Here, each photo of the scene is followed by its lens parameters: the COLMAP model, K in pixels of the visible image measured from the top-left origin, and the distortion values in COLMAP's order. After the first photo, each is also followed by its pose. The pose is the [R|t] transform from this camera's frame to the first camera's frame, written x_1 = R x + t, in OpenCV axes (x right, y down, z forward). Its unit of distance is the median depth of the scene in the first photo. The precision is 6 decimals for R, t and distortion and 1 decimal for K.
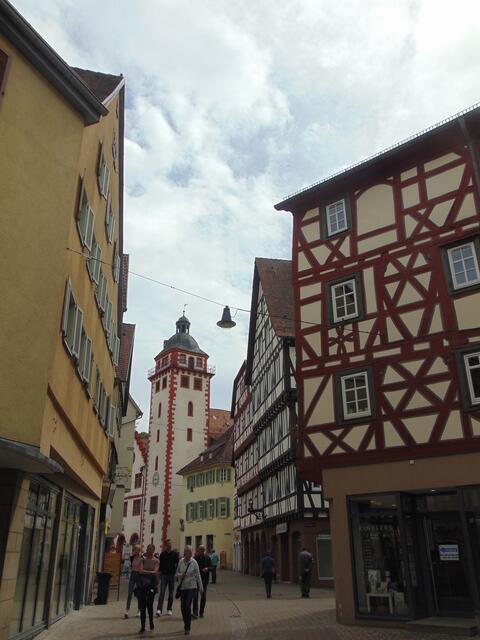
lens RADIAL K [[567.9, 0, 240.0], [0, 567.9, 320.0], [0, 0, 1]] dist [-0.006243, -0.000447]
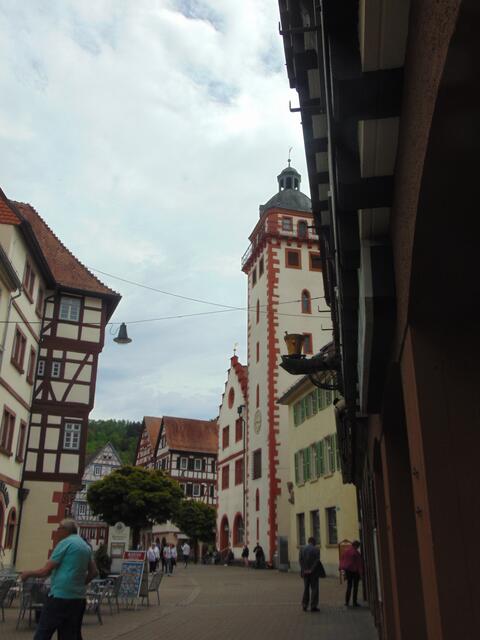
lens RADIAL K [[609.7, 0, 240.0], [0, 609.7, 320.0], [0, 0, 1]] dist [-0.012976, -0.003198]
pose [[0.944128, -0.111734, -0.310062, 0.041188], [0.121659, 0.992489, 0.012794, 0.160646], [0.306304, -0.049801, 0.950630, 0.386413]]
